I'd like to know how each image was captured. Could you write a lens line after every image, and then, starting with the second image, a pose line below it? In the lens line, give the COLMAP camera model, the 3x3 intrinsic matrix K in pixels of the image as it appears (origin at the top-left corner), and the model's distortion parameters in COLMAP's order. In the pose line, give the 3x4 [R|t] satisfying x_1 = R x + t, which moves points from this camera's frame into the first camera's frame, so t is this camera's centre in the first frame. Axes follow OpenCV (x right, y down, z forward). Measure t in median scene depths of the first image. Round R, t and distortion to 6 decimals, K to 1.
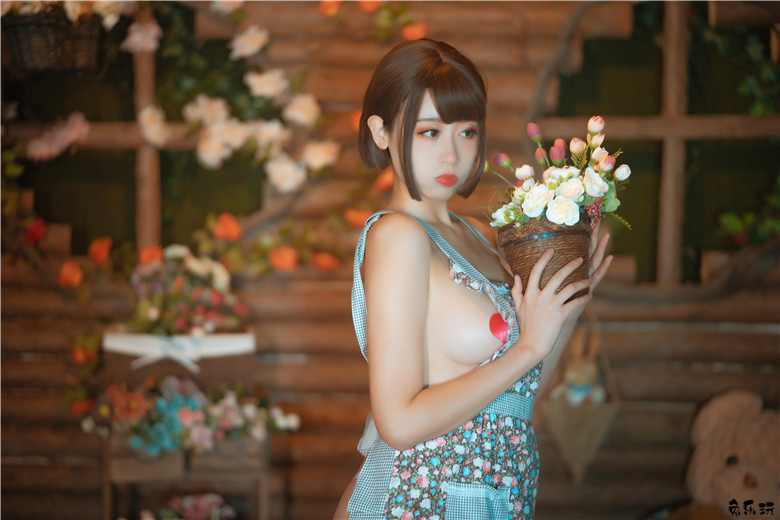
lens RADIAL K [[1812.5, 0, 381.7], [0, 1812.5, 254.3], [0, 0, 1]] dist [0.050971, 0.000000]
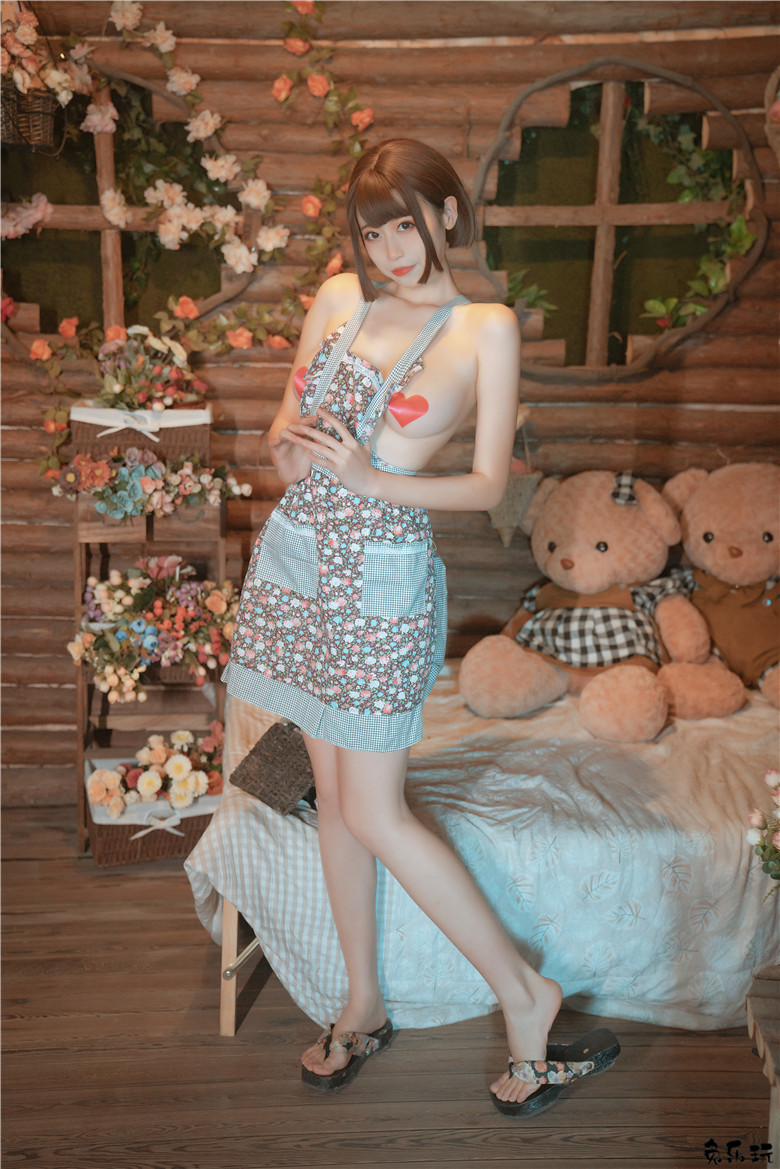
lens RADIAL K [[1470.3, 0, 370.3], [0, 1470.3, 555.3], [0, 0, 1]] dist [0.186077, 0.000000]
pose [[0.999879, 0.004509, 0.014908, 0.011057], [-0.006486, 0.990774, 0.135371, 0.010835], [-0.014160, -0.135451, 0.990683, 0.112358]]
